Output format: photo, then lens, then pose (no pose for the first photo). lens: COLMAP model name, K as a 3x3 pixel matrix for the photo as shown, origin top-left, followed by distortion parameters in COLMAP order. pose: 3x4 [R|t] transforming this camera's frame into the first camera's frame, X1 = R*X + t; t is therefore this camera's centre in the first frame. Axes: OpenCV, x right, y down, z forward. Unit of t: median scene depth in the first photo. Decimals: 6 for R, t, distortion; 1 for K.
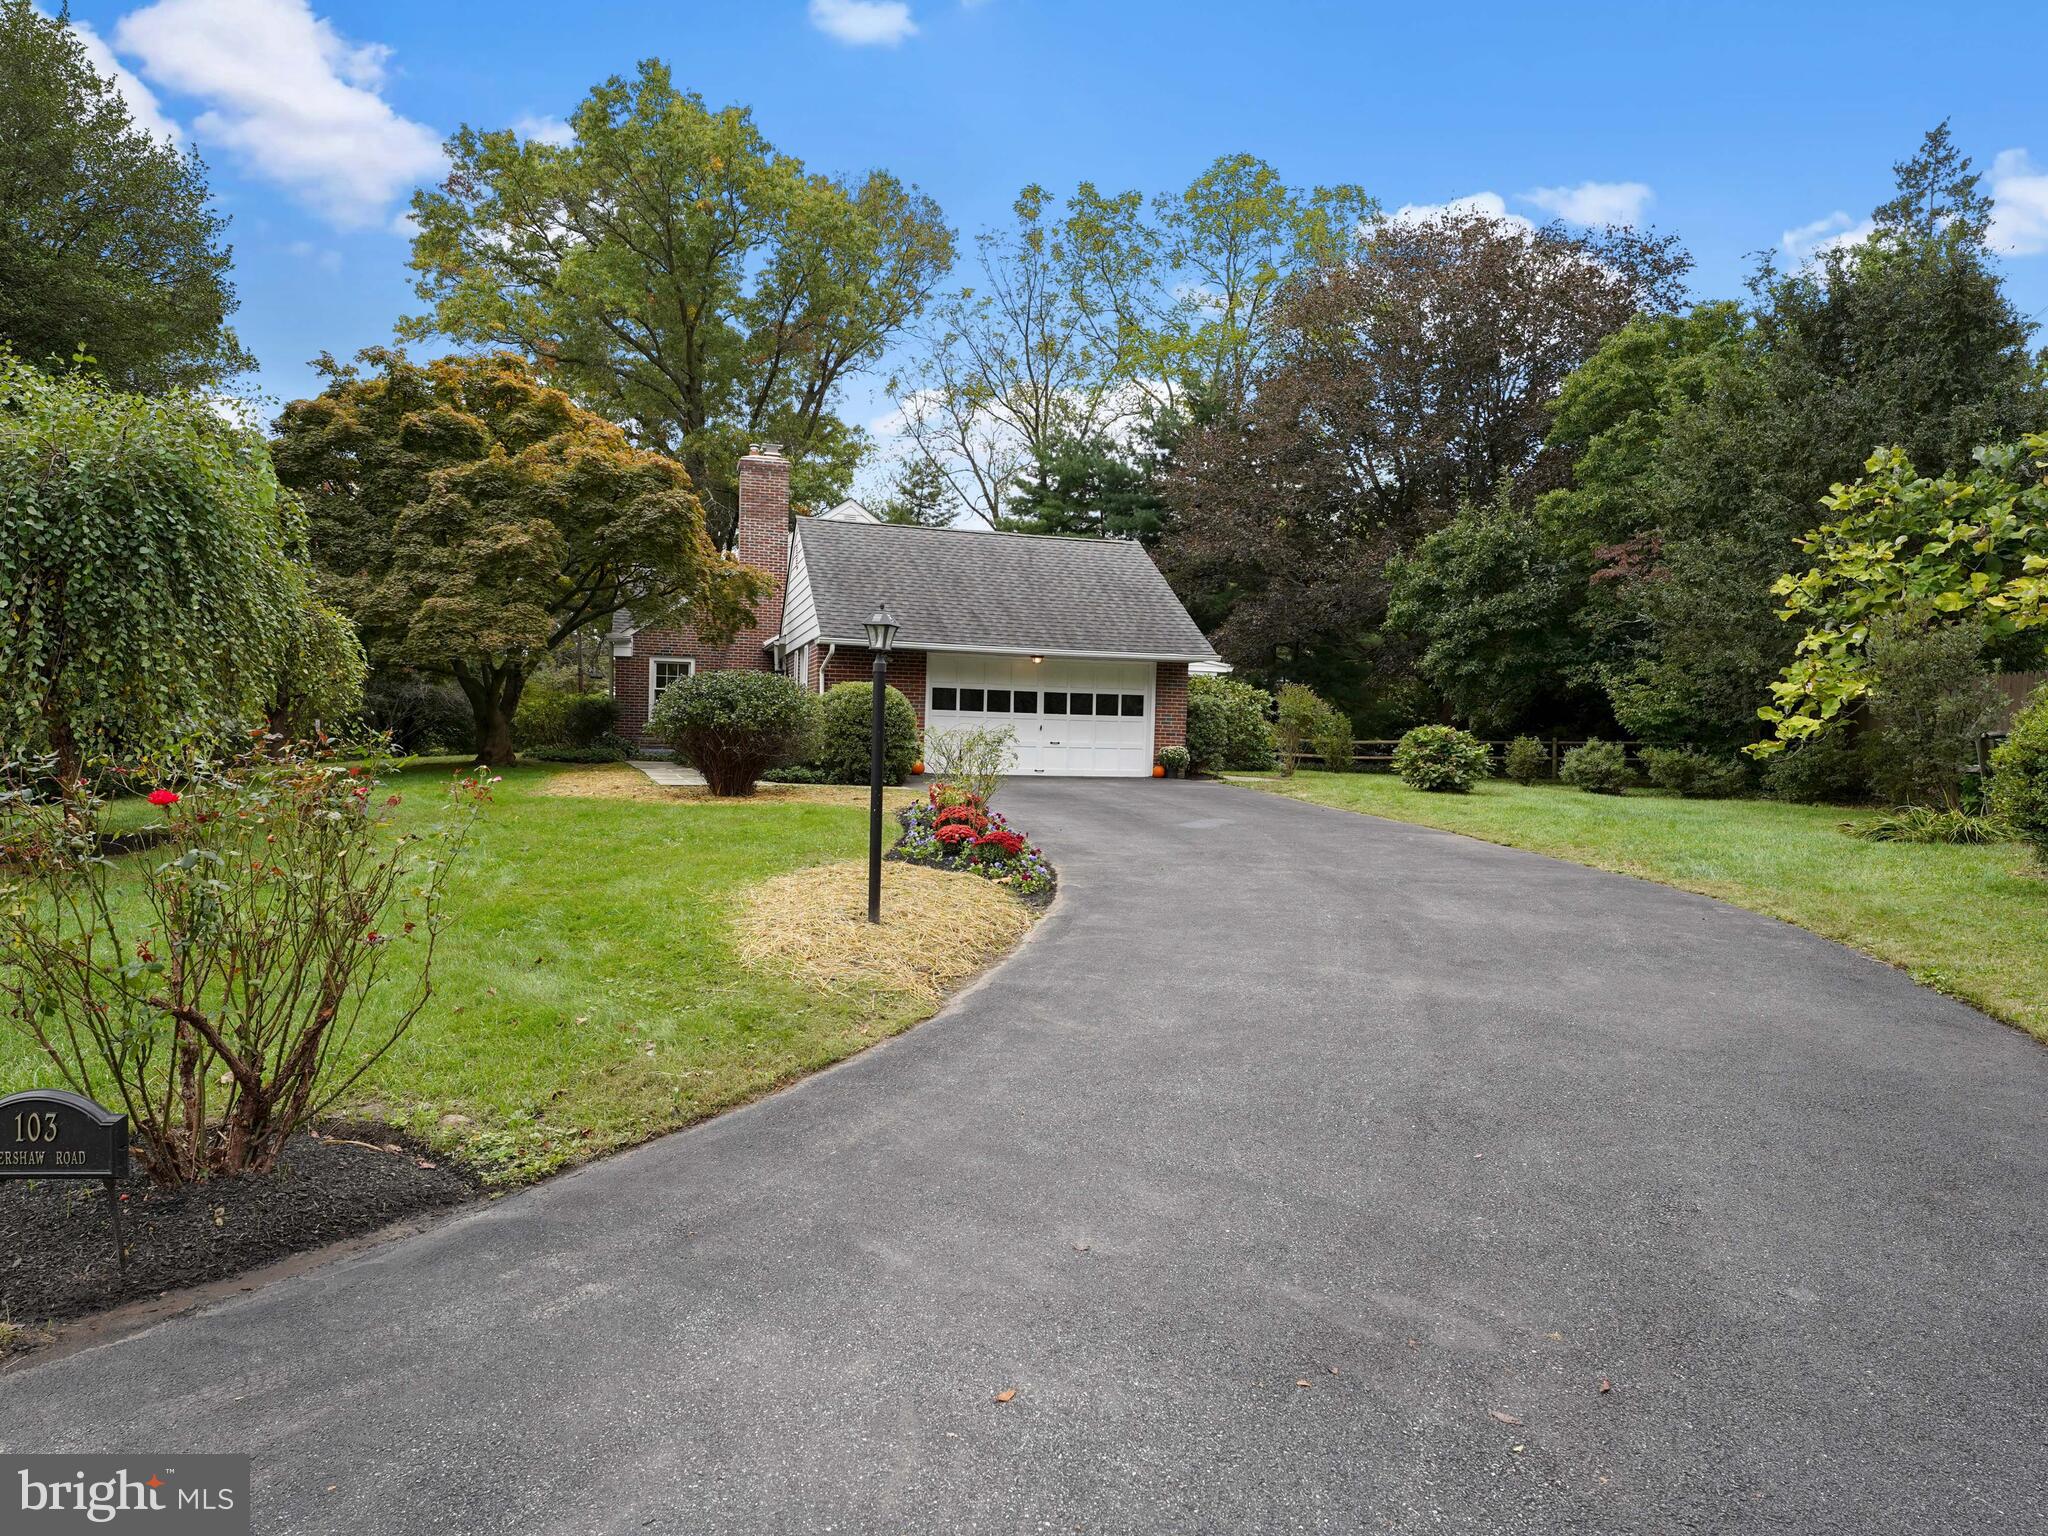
lens RADIAL K [[1063.3, 0, 1018.2], [0, 1063.3, 767.7], [0, 0, 1]] dist [-0.002445, -0.000811]
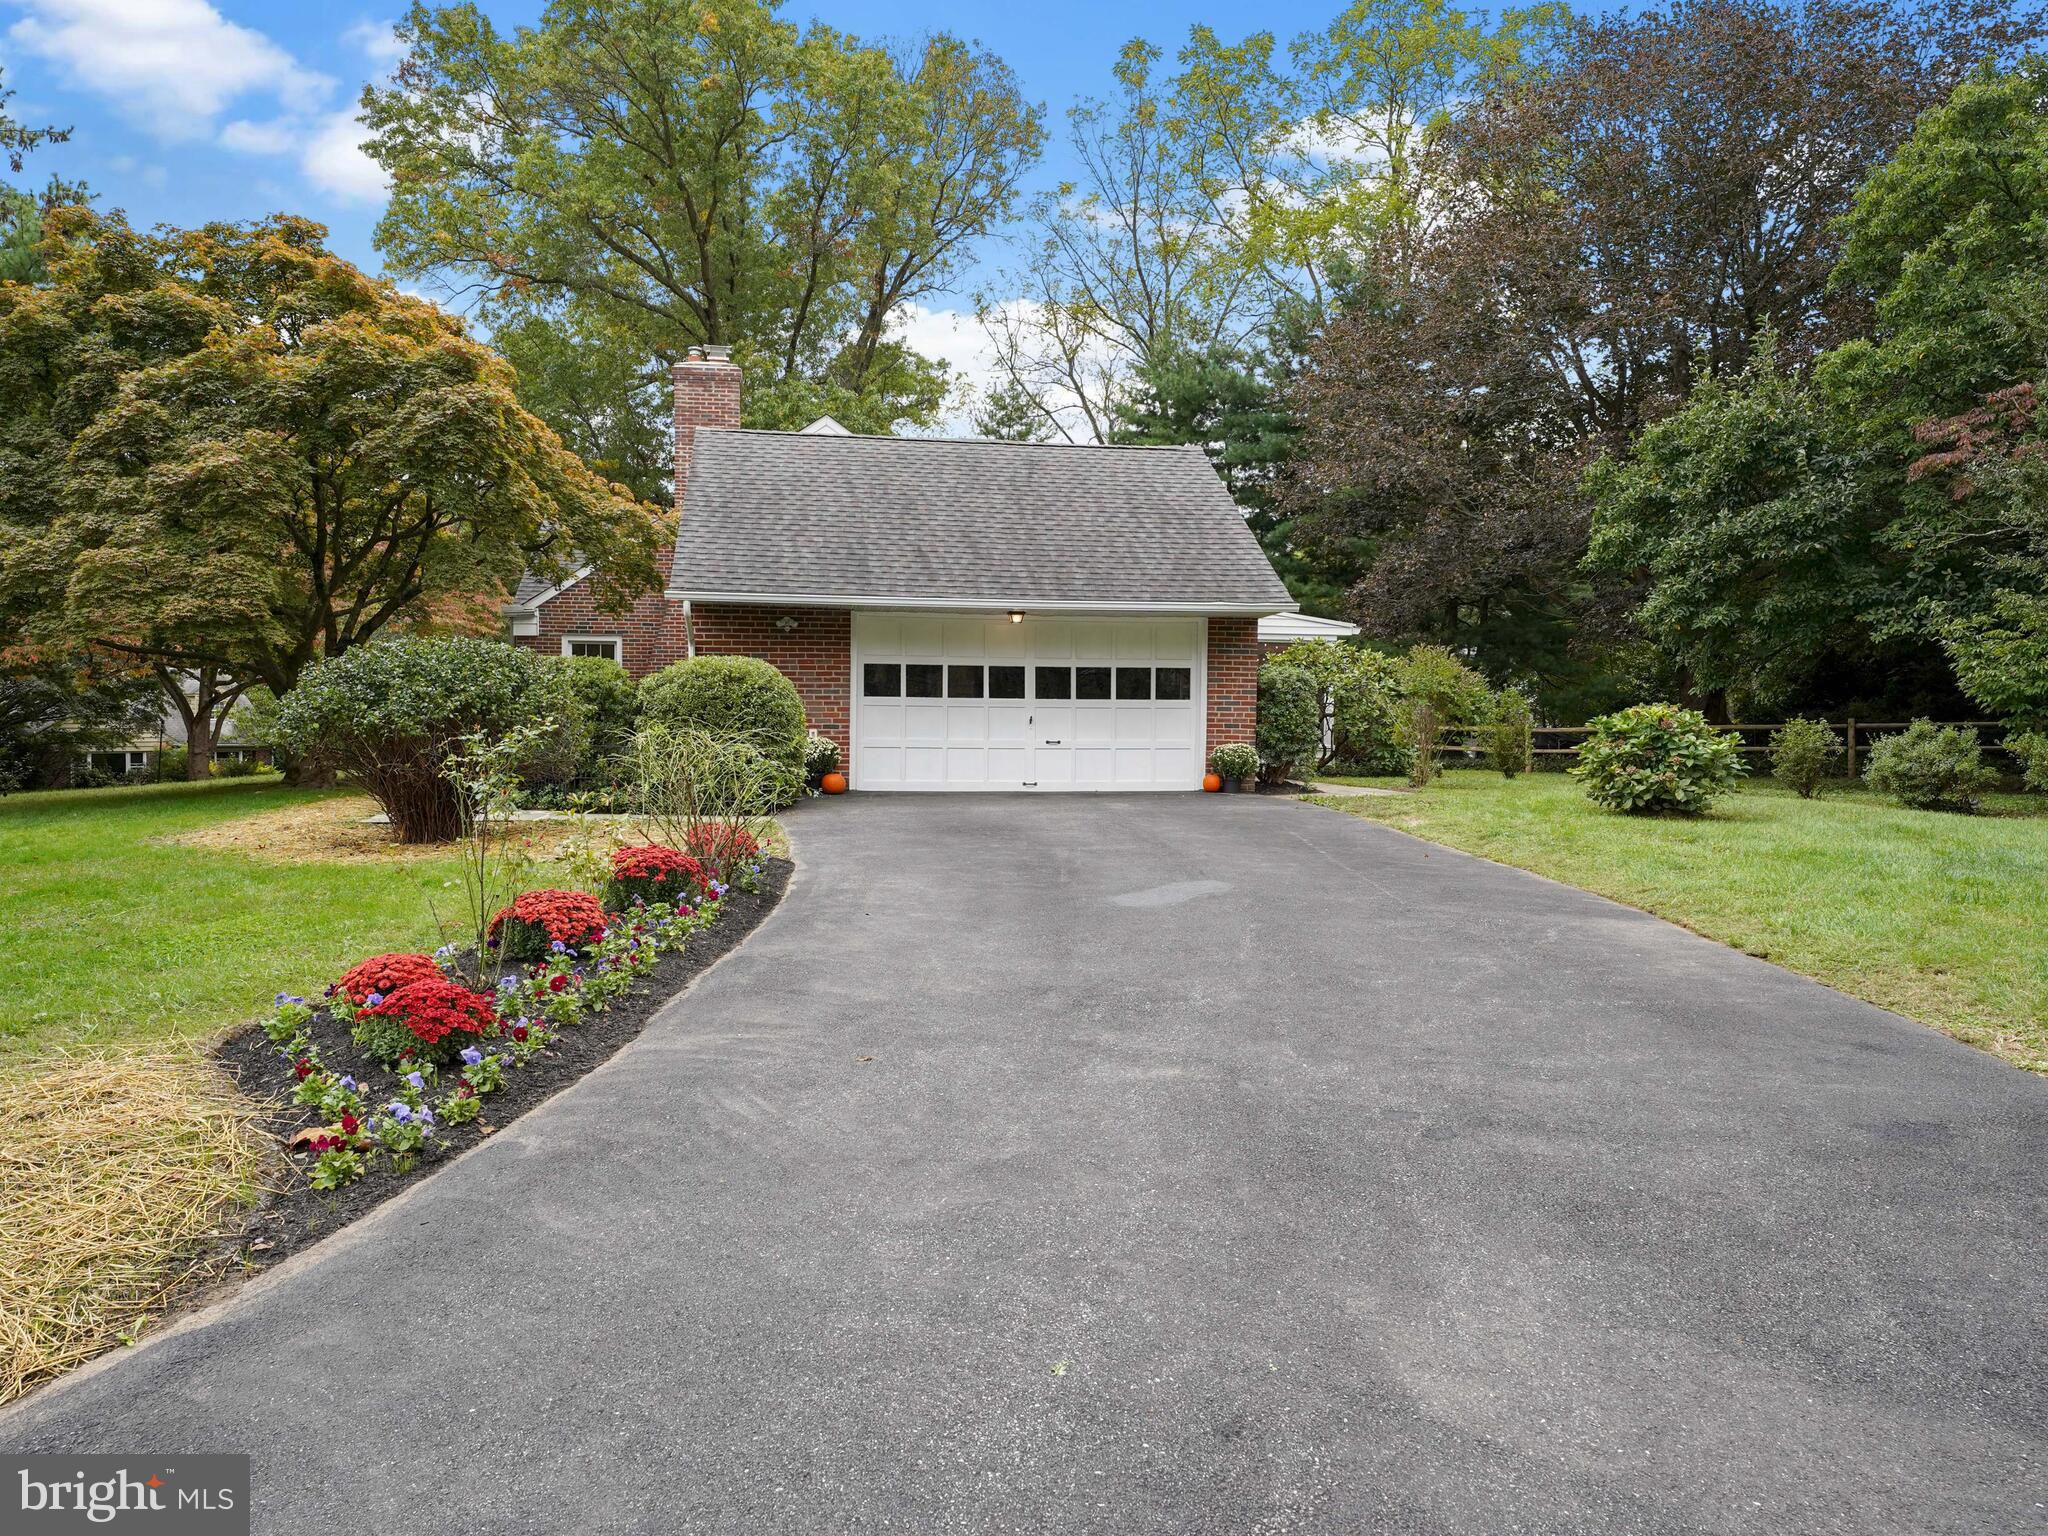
lens RADIAL K [[1222.8, 0, 1030.0], [0, 1222.8, 764.6], [0, 0, 1]] dist [-0.005134, 0.001240]
pose [[0.992283, -0.015161, -0.123067, 0.096788], [0.015047, 0.999885, -0.001856, -0.006746], [0.123081, -0.000010, 0.992397, 0.197655]]
